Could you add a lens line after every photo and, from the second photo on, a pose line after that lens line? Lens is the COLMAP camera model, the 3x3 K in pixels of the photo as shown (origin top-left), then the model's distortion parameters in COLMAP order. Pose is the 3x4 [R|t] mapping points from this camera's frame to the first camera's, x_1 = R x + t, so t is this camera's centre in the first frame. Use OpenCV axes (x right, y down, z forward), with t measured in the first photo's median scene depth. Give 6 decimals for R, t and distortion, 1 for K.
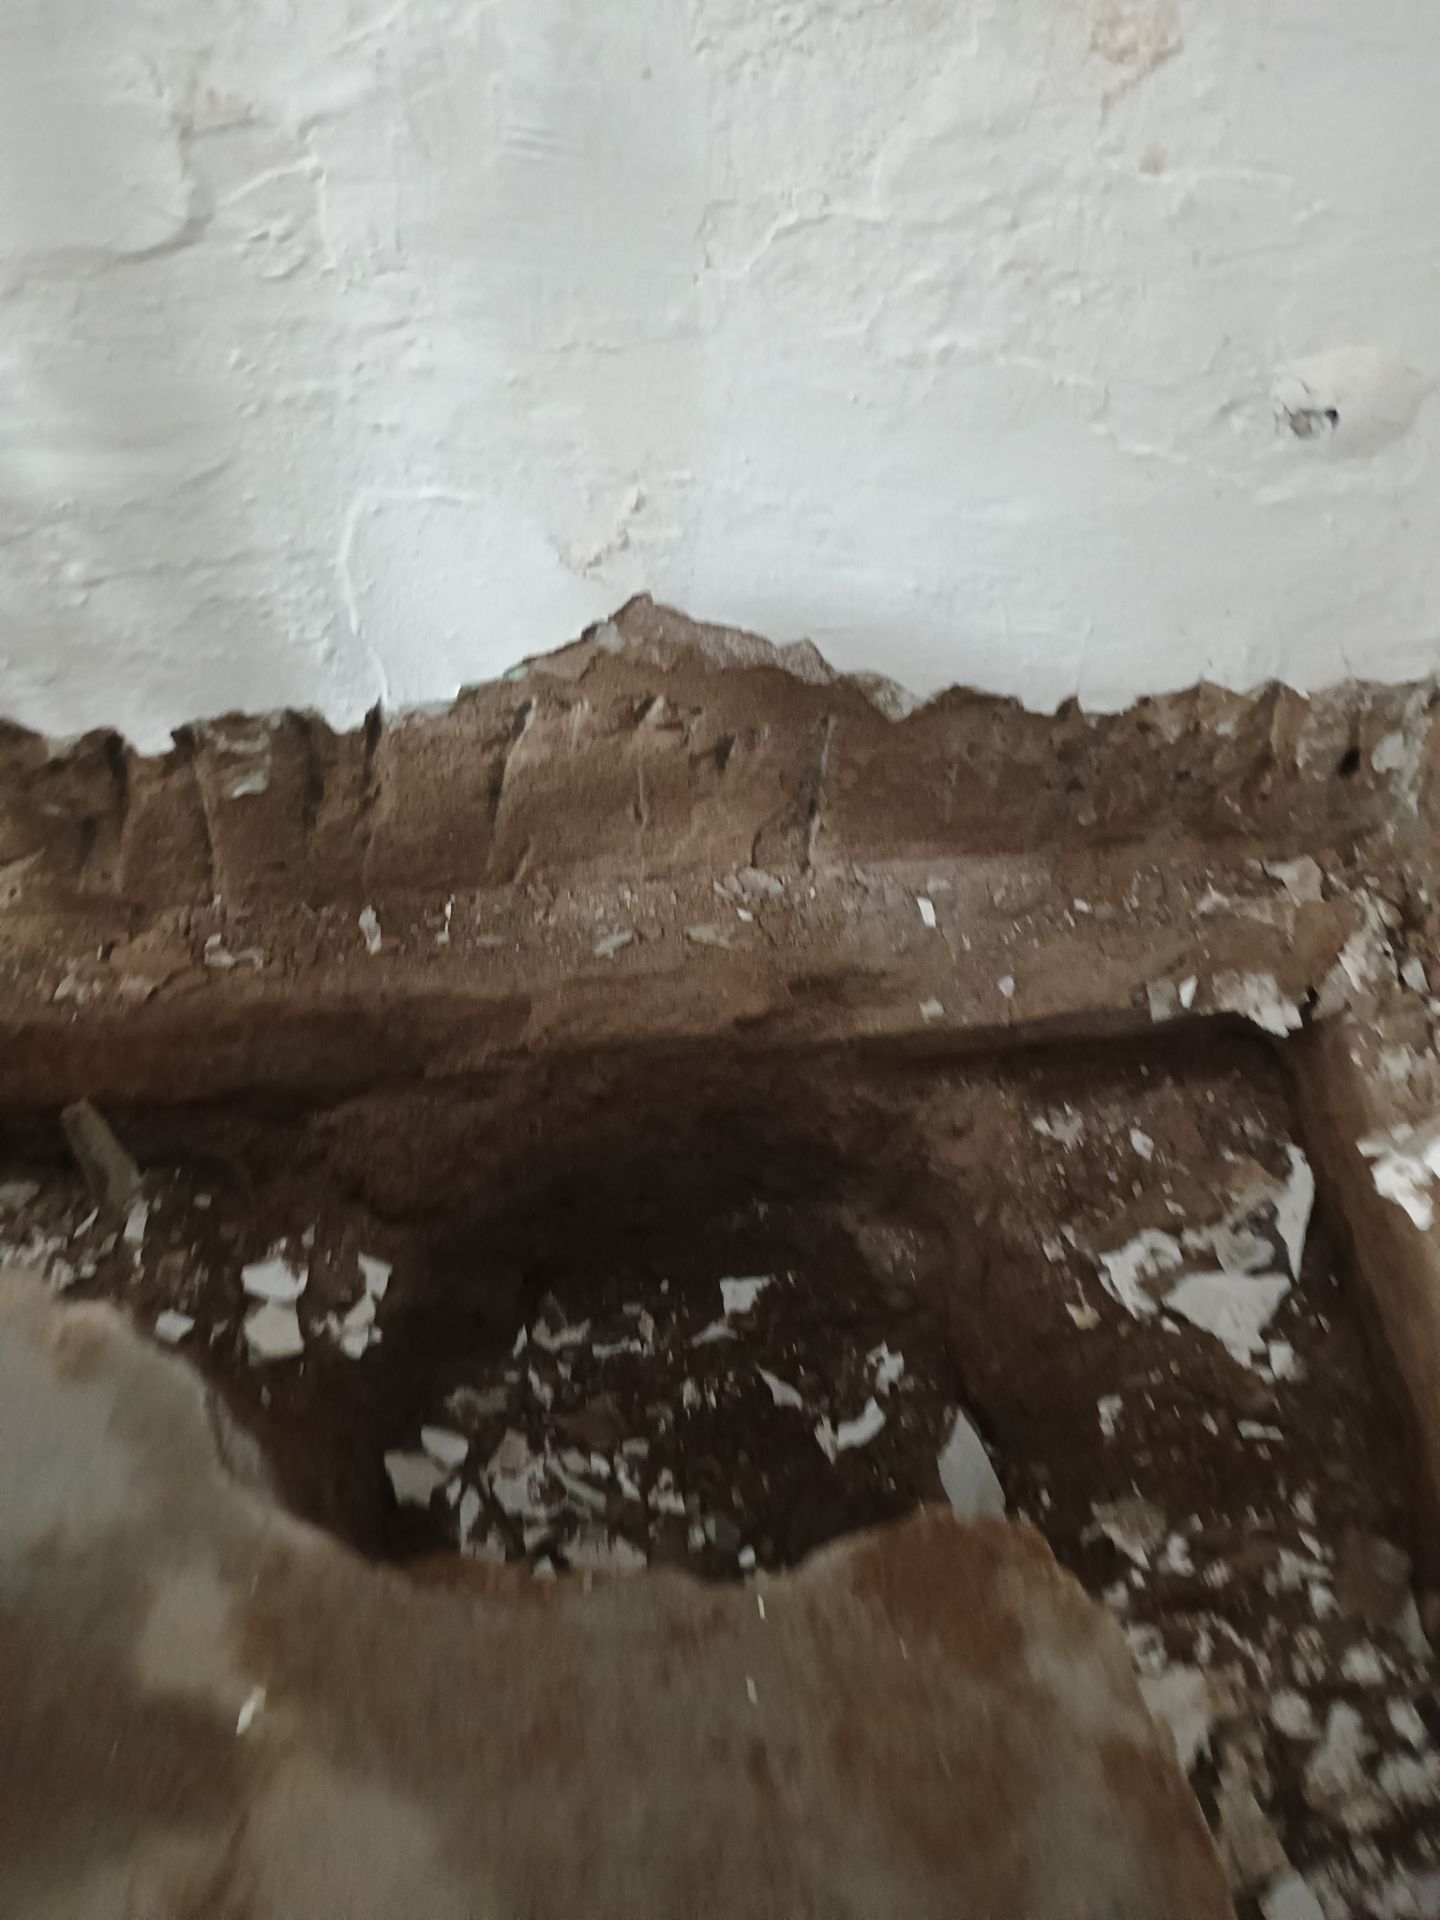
lens RADIAL K [[1622.5, 0, 673.3], [0, 1622.5, 966.9], [0, 0, 1]] dist [0.056019, -0.072818]
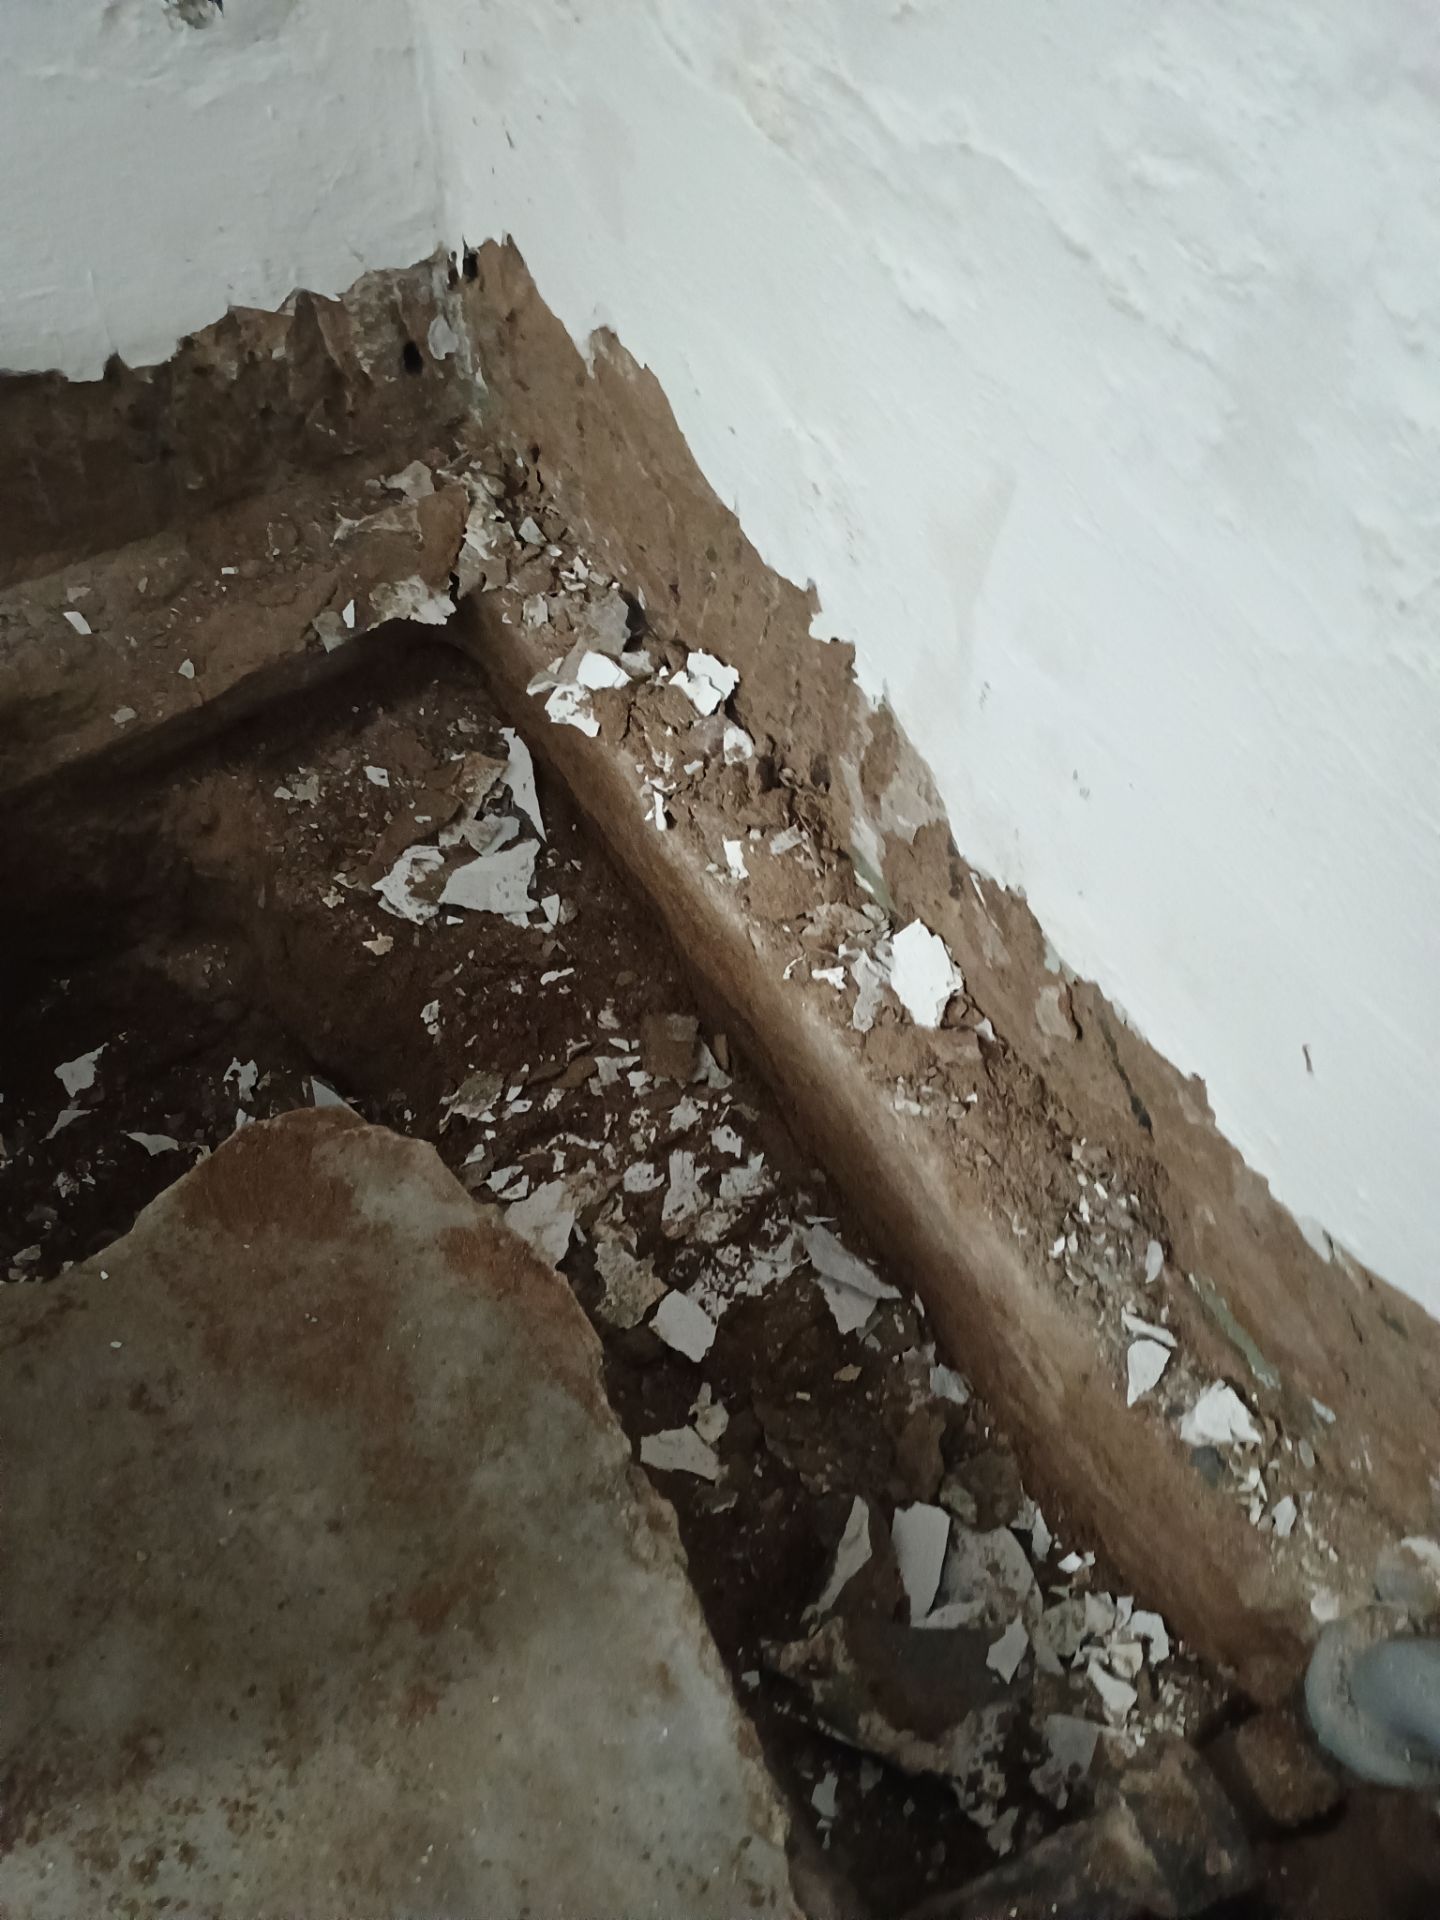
lens RADIAL K [[1622.5, 0, 673.3], [0, 1622.5, 966.9], [0, 0, 1]] dist [0.056019, -0.072818]
pose [[0.877146, -0.376990, 0.297477, 0.102085], [0.346641, 0.925750, 0.151084, 0.137656], [-0.332347, -0.029405, 0.942699, -0.057558]]
